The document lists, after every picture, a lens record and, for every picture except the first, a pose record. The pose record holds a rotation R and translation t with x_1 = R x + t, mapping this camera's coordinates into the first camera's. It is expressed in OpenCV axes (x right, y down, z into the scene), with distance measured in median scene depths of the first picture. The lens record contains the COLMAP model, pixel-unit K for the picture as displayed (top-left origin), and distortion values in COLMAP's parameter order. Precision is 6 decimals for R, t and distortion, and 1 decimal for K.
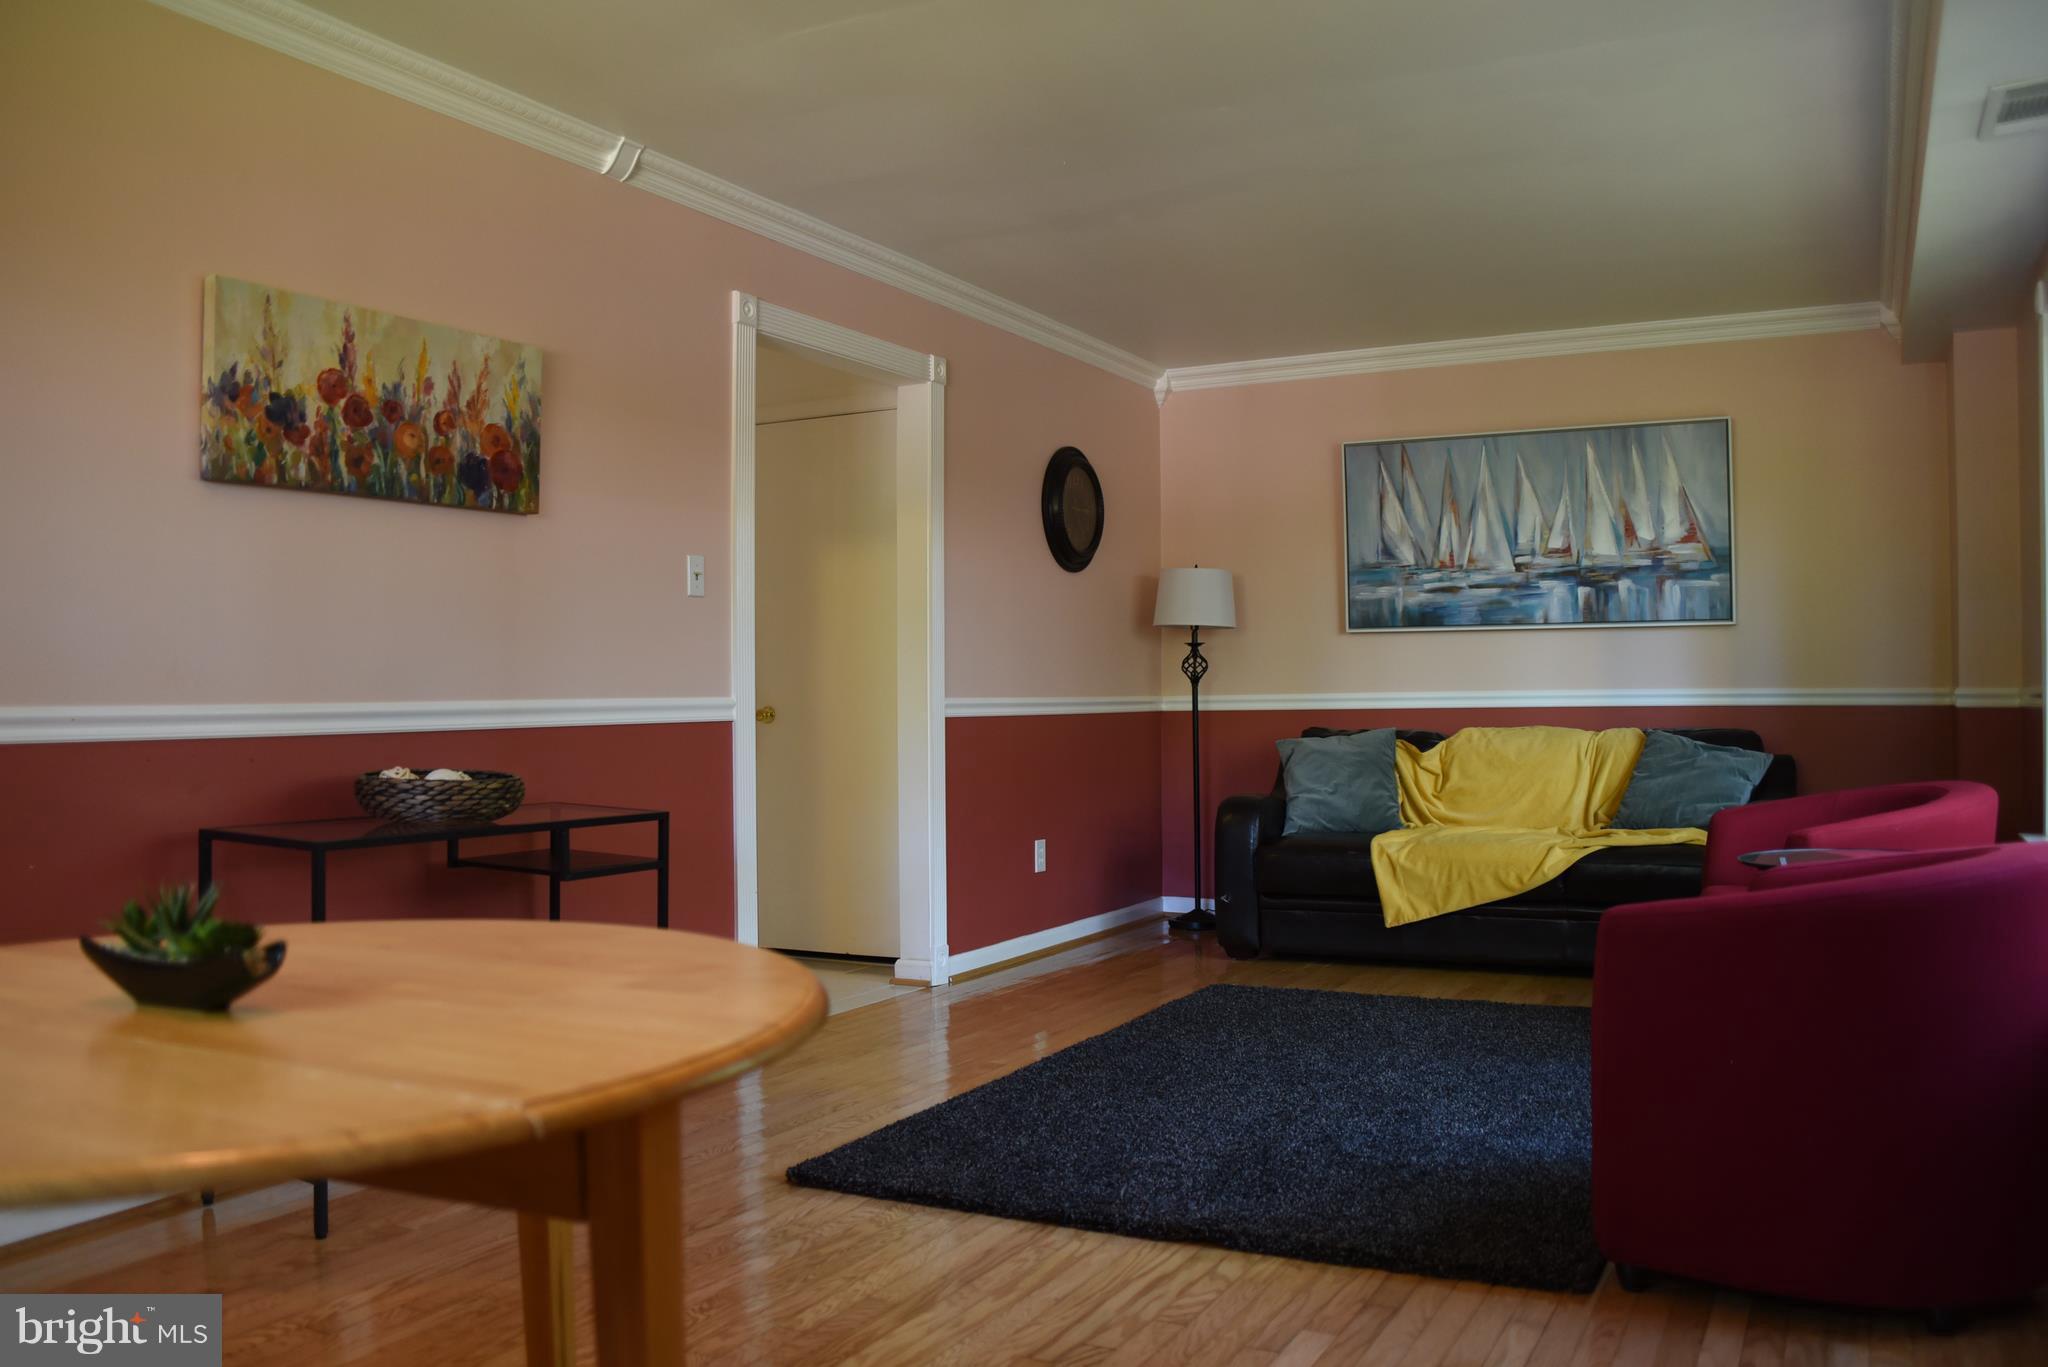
lens RADIAL K [[1643.7, 0, 1010.8], [0, 1643.7, 694.5], [0, 0, 1]] dist [-0.188377, 0.173072]
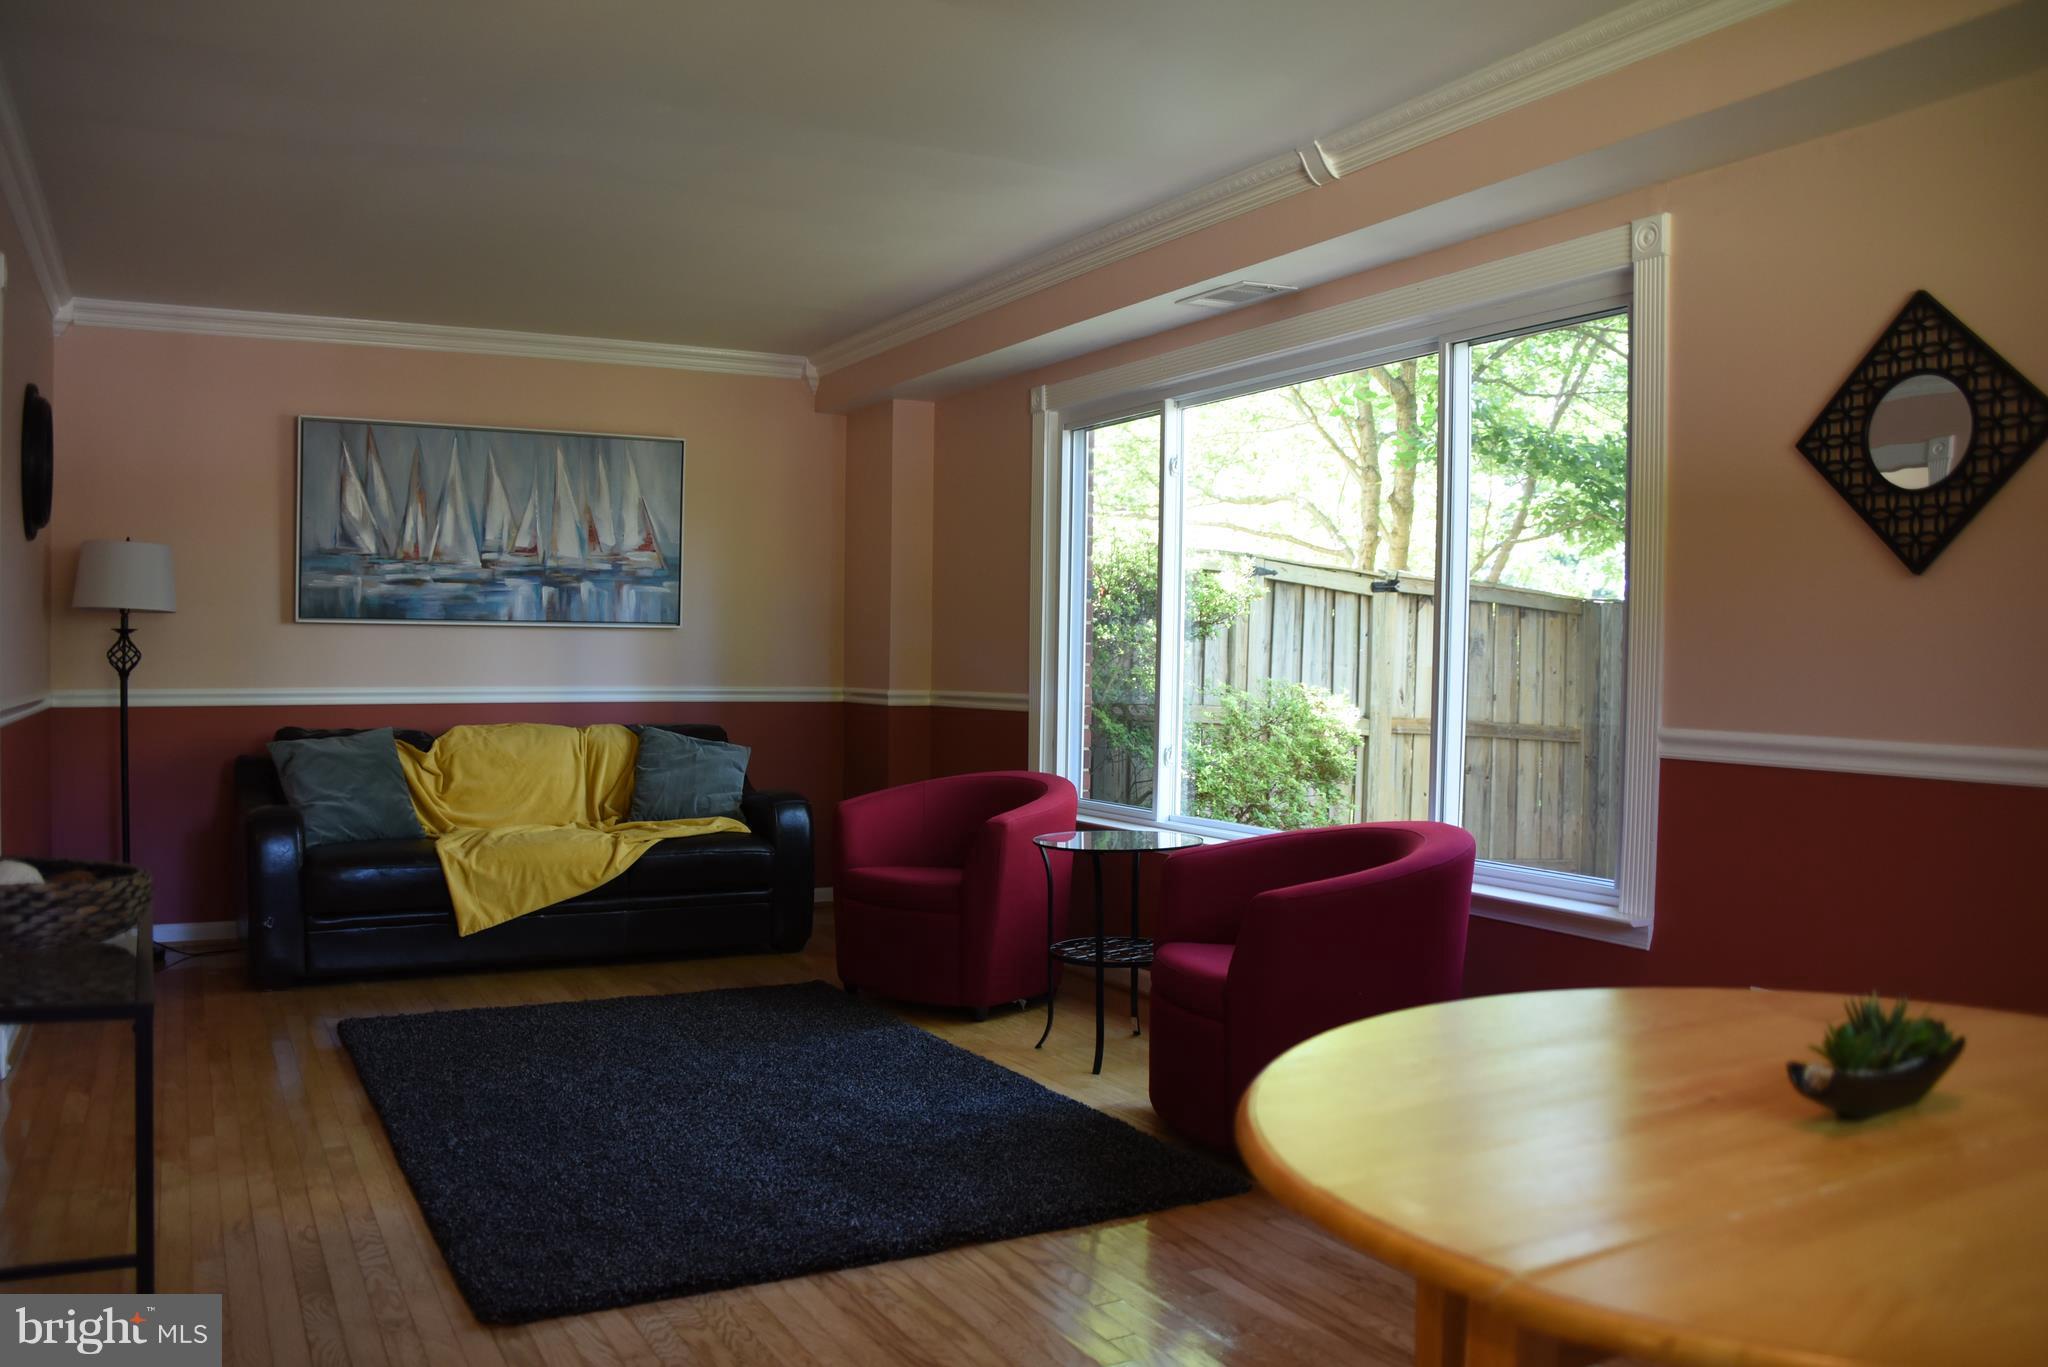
lens RADIAL K [[1643.7, 0, 1010.8], [0, 1643.7, 694.5], [0, 0, 1]] dist [-0.188377, 0.173072]
pose [[0.557266, -0.004484, 0.830322, -0.346311], [-0.014829, 0.999772, 0.015351, -0.018605], [-0.830201, -0.020867, 0.557073, 0.178580]]
